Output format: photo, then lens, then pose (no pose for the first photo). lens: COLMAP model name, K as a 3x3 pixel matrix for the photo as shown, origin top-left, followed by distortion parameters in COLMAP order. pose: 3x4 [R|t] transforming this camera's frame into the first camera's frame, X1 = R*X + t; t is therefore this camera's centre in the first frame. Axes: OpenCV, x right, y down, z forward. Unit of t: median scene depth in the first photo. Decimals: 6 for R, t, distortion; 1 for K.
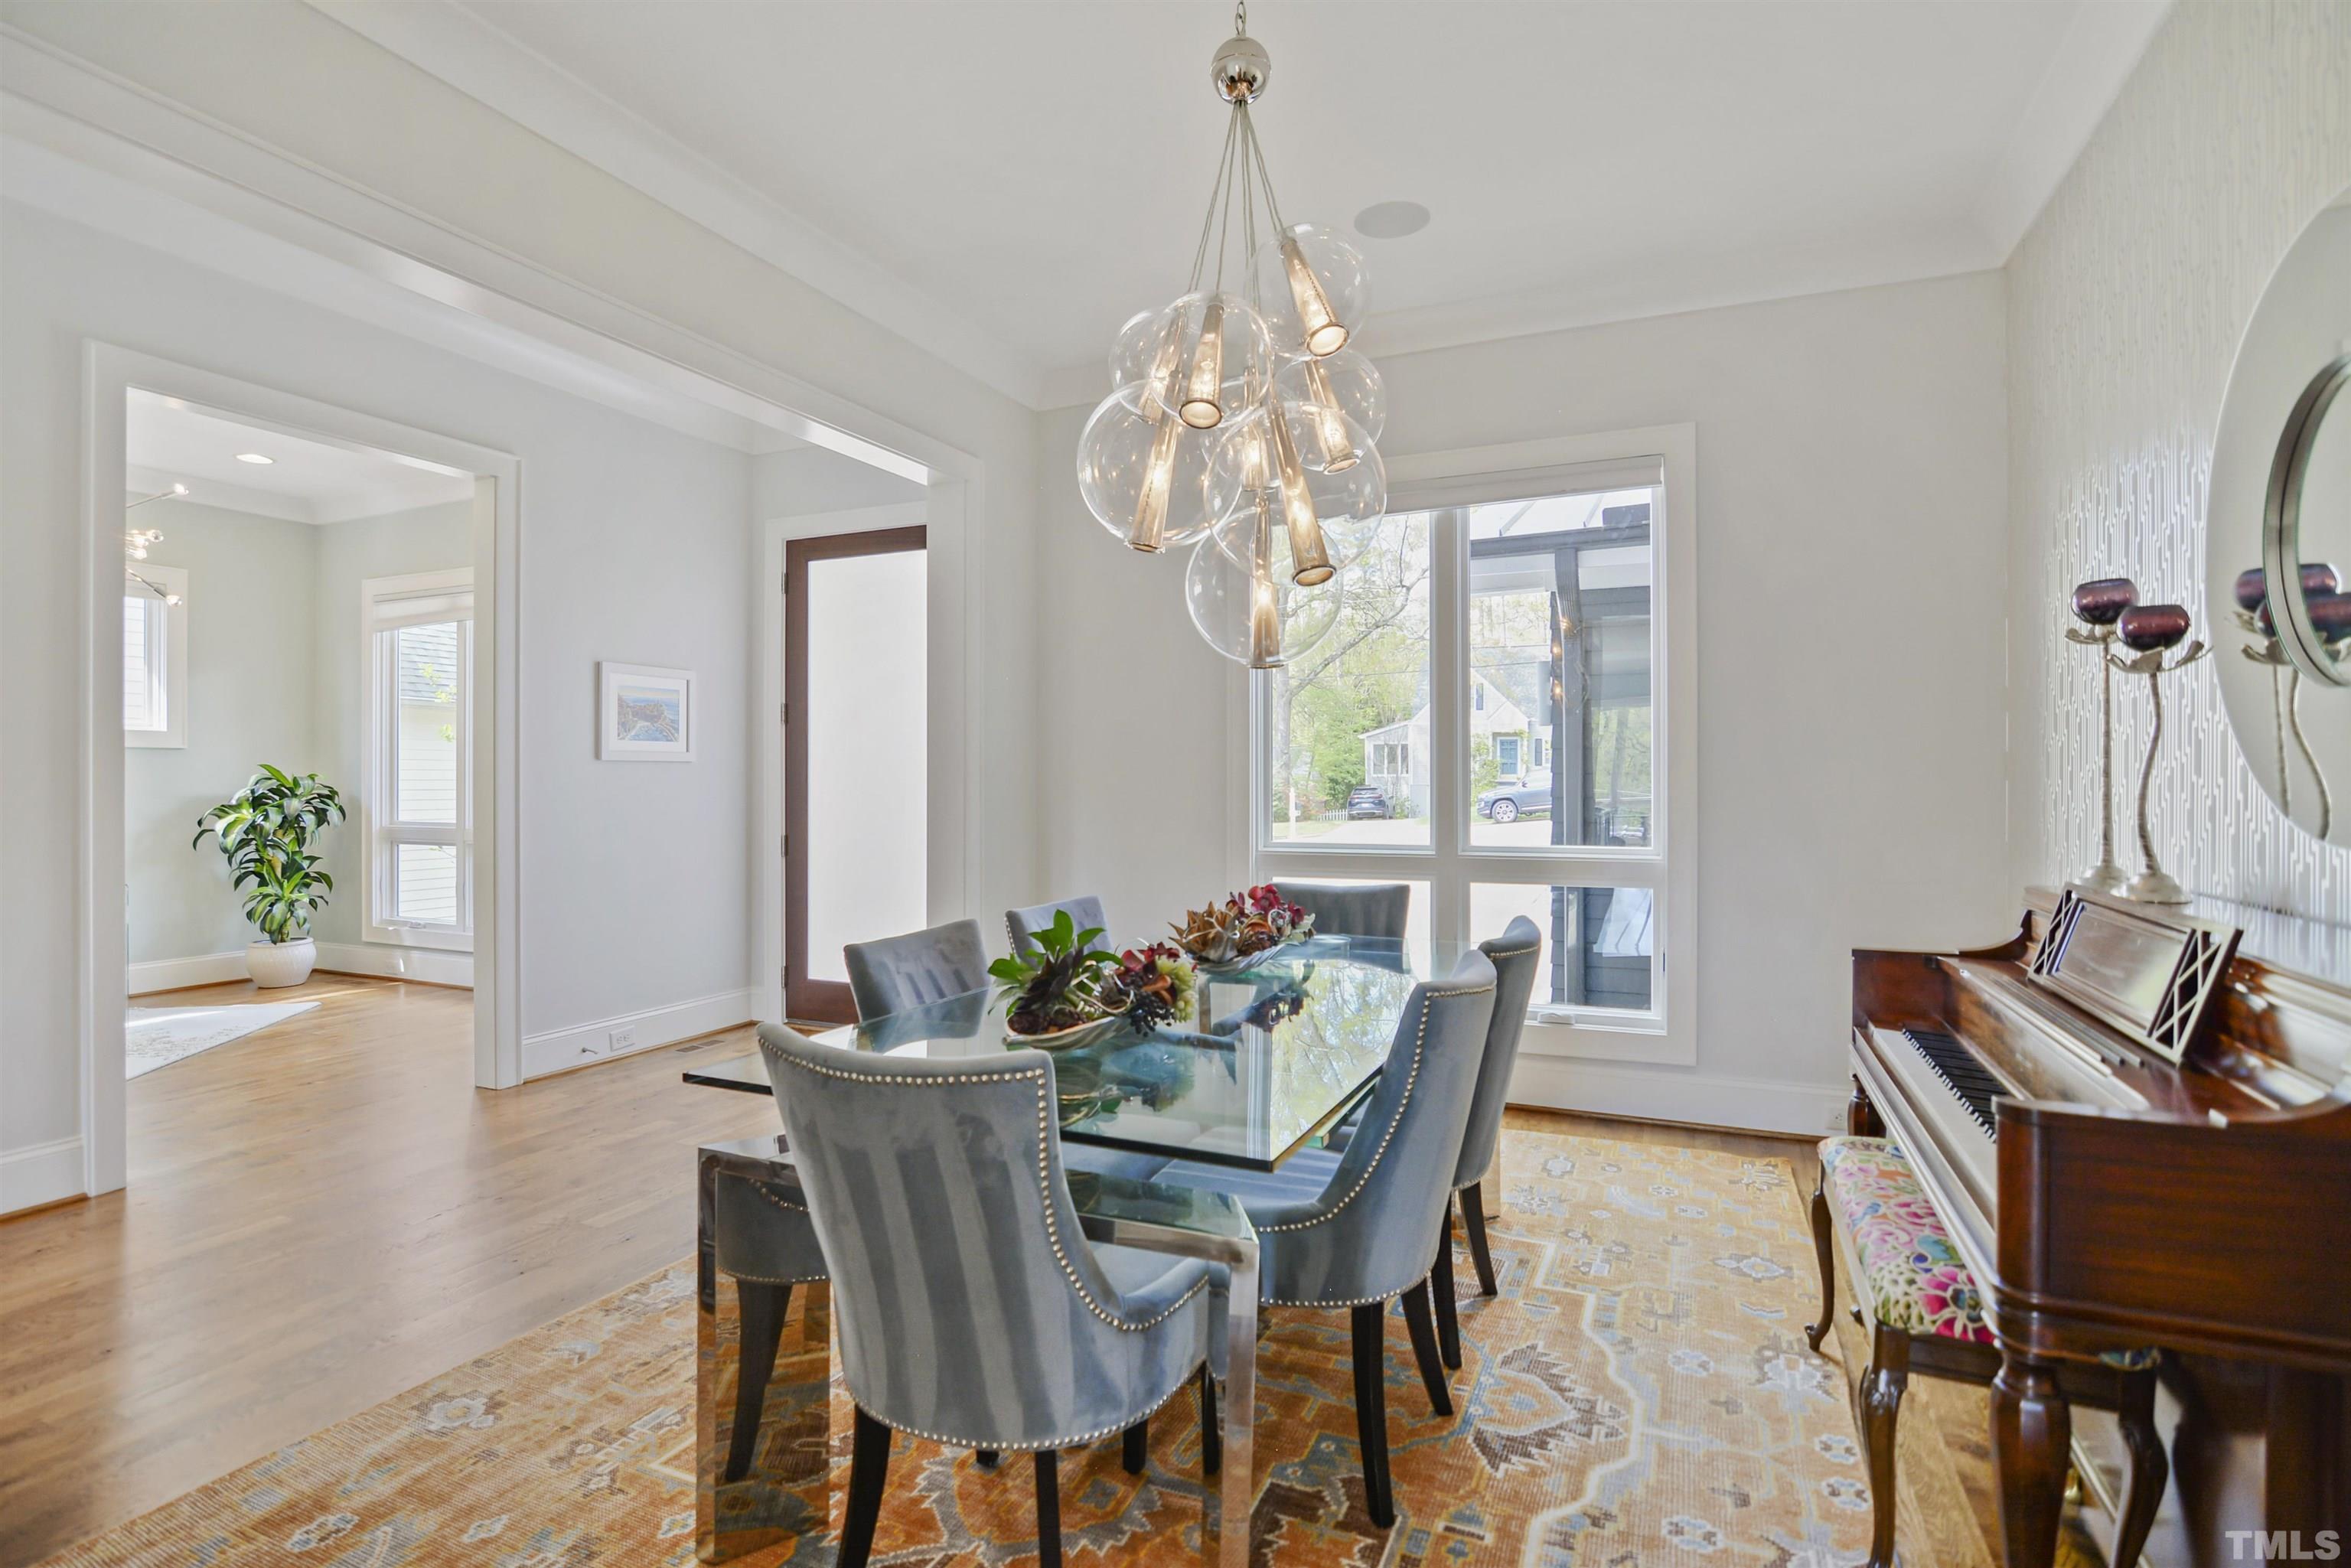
lens RADIAL K [[1153.0, 0, 1159.6], [0, 1153.0, 781.4], [0, 0, 1]] dist [-0.029223, 0.006480]
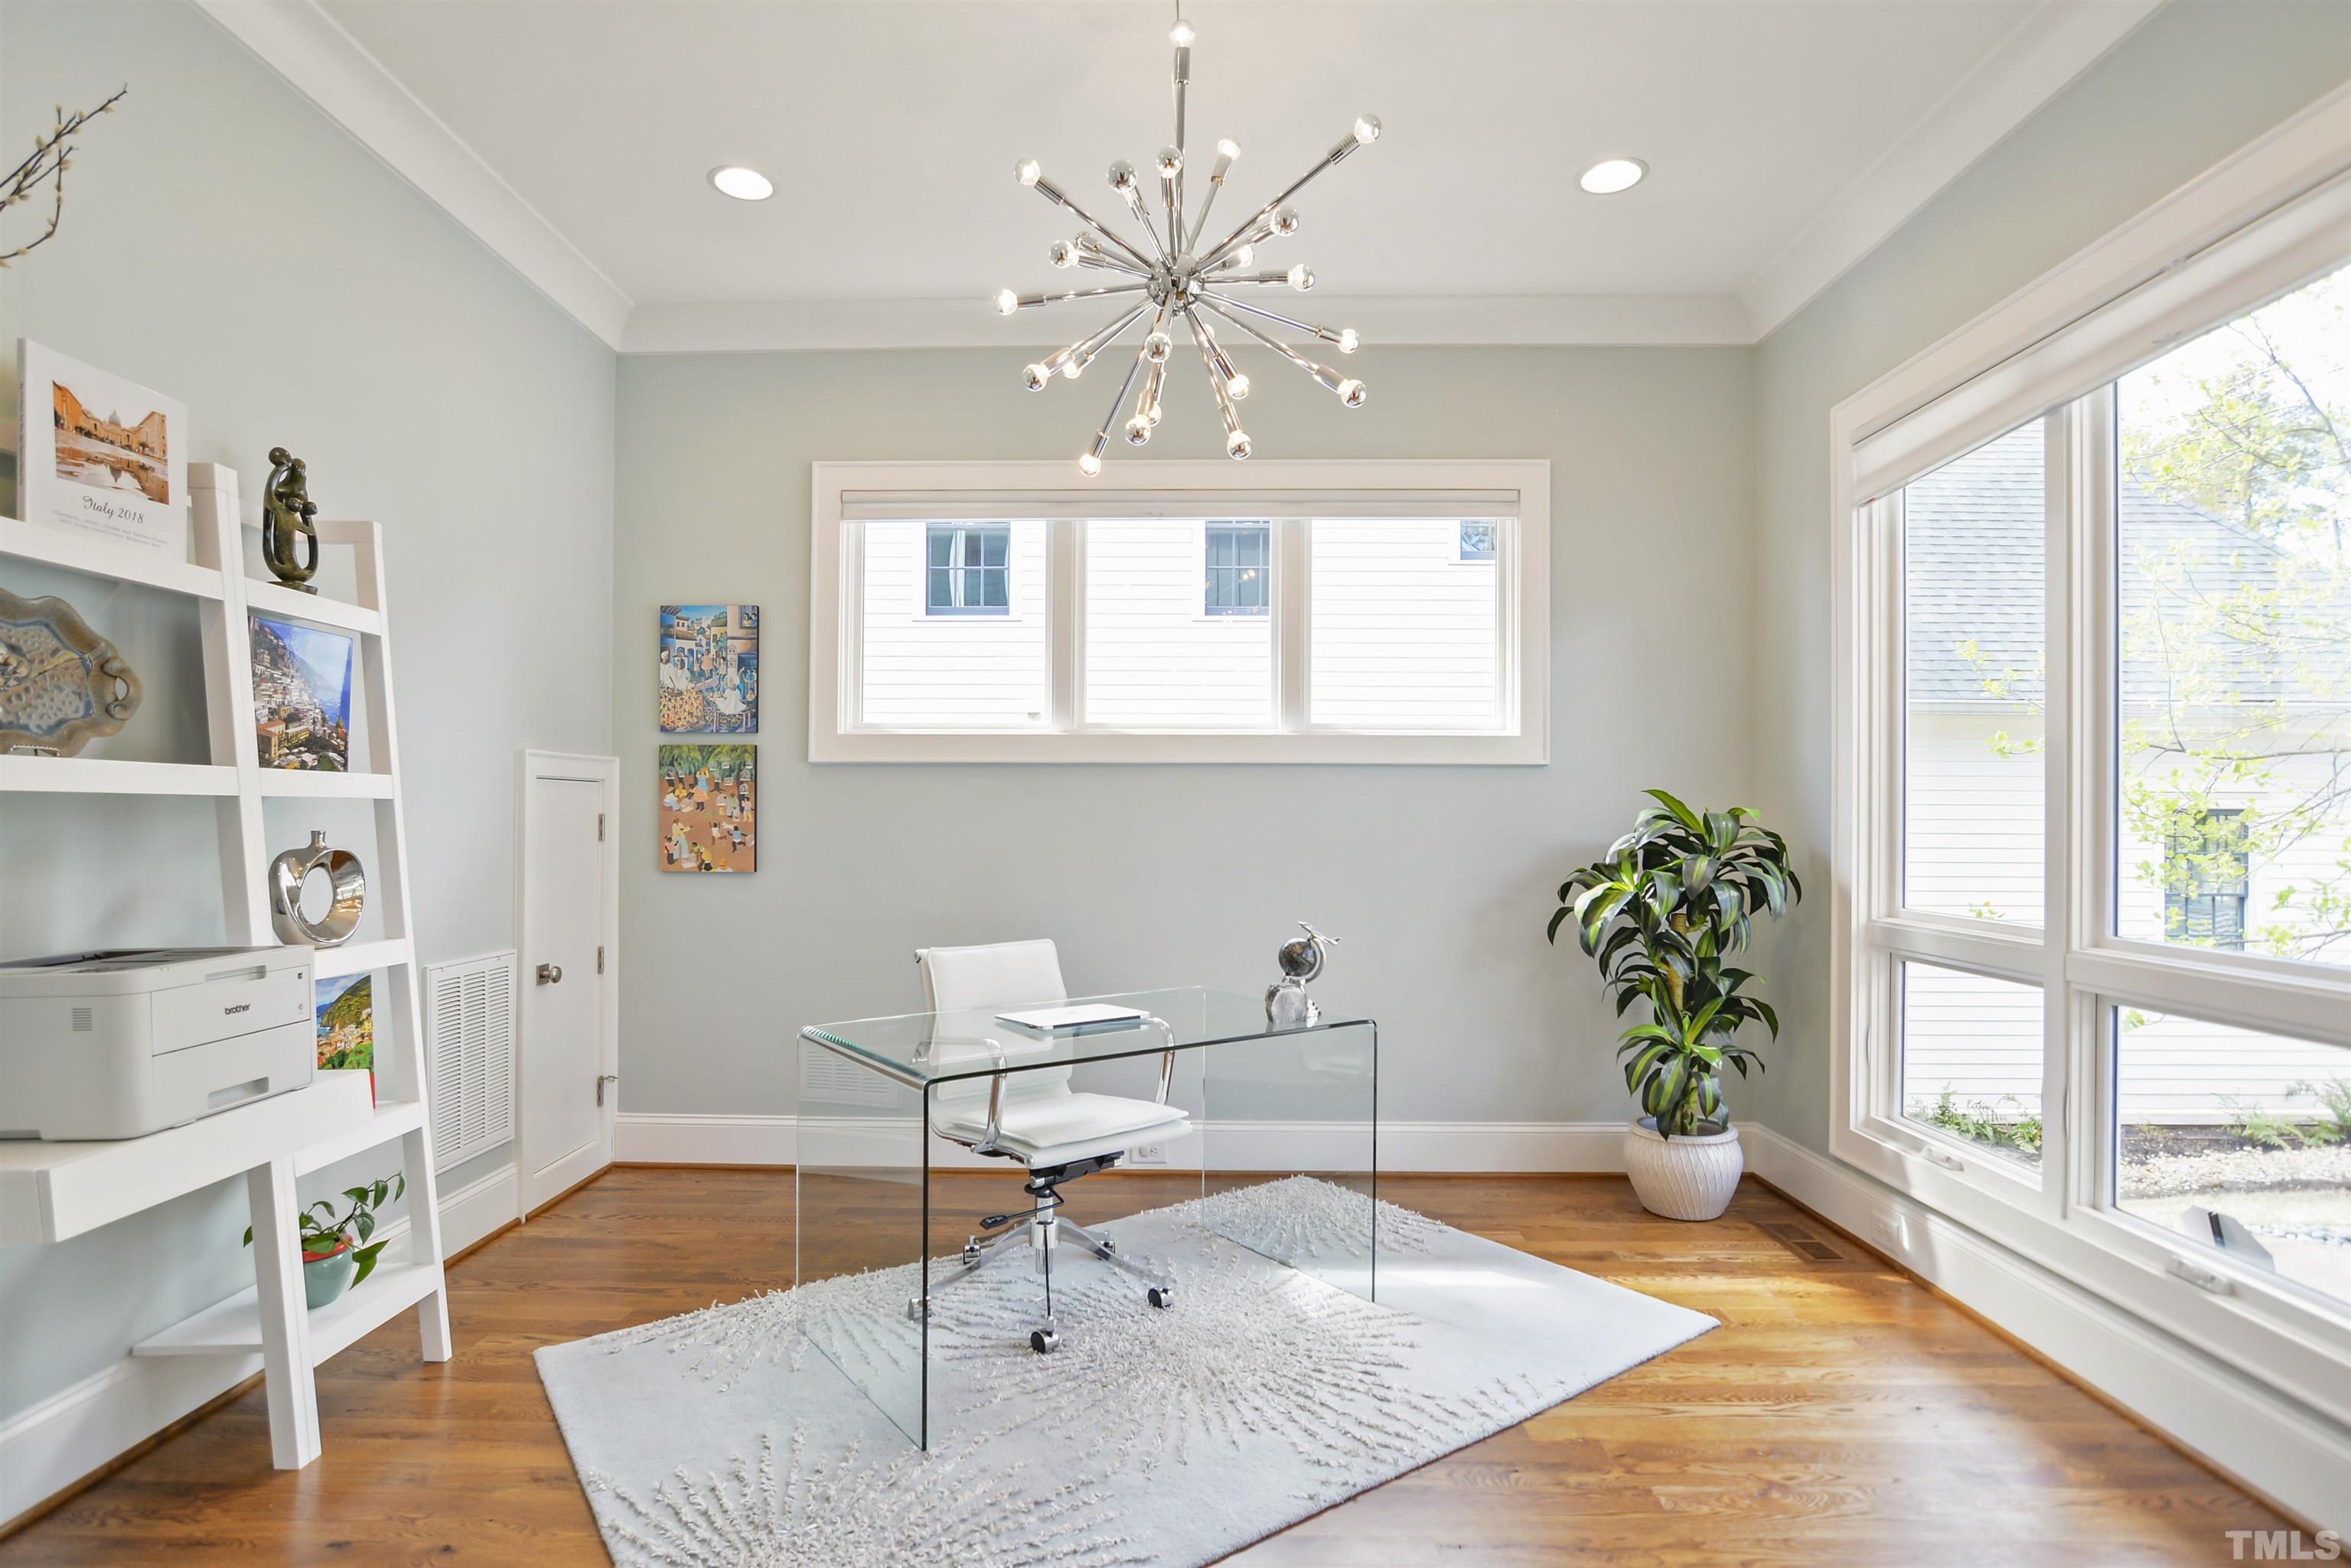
lens RADIAL K [[1225.1, 0, 1161.6], [0, 1225.1, 809.2], [0, 0, 1]] dist [-0.027323, 0.002402]
pose [[0.400426, -0.004399, -0.916318, -0.356581], [-0.010440, 0.999902, -0.009363, 0.001842], [0.916269, 0.013315, 0.400341, 0.554591]]
